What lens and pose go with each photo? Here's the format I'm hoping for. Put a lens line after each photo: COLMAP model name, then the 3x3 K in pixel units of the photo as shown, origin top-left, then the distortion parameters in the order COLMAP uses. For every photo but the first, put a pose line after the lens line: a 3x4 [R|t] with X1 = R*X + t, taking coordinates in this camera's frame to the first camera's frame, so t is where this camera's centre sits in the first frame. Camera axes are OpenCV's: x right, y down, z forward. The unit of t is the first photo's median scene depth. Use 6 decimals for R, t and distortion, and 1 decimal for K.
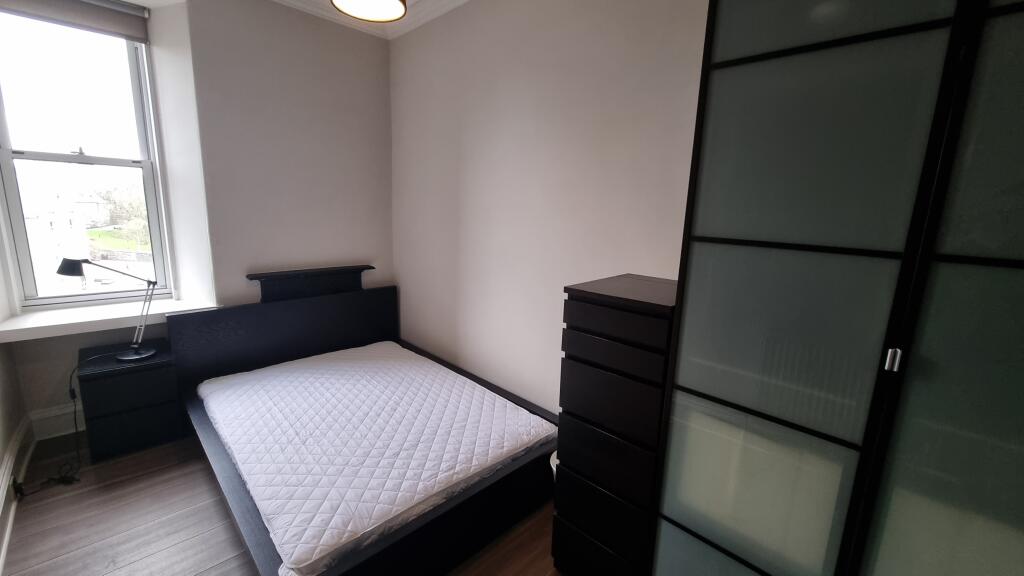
lens RADIAL K [[415.4, 0, 516.7], [0, 415.4, 285.4], [0, 0, 1]] dist [0.000799, -0.000011]
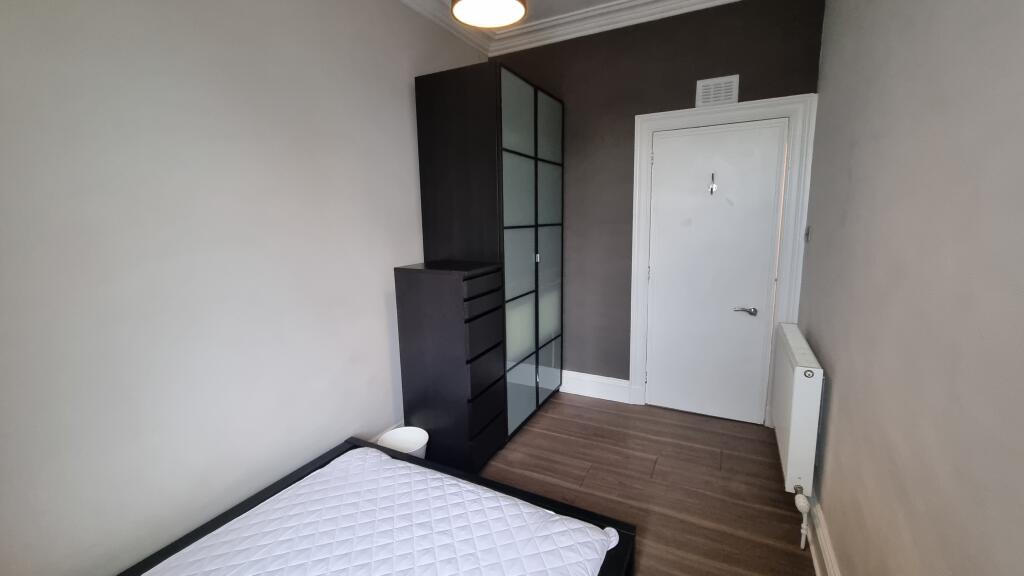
lens RADIAL K [[411.5, 0, 512.6], [0, 411.5, 287.3], [0, 0, 1]] dist [-0.033934, 0.000009]
pose [[-0.294766, -0.195221, 0.935415, -1.074249], [0.188816, 0.947709, 0.257286, -0.240010], [-0.936729, 0.252461, -0.242492, 1.053639]]
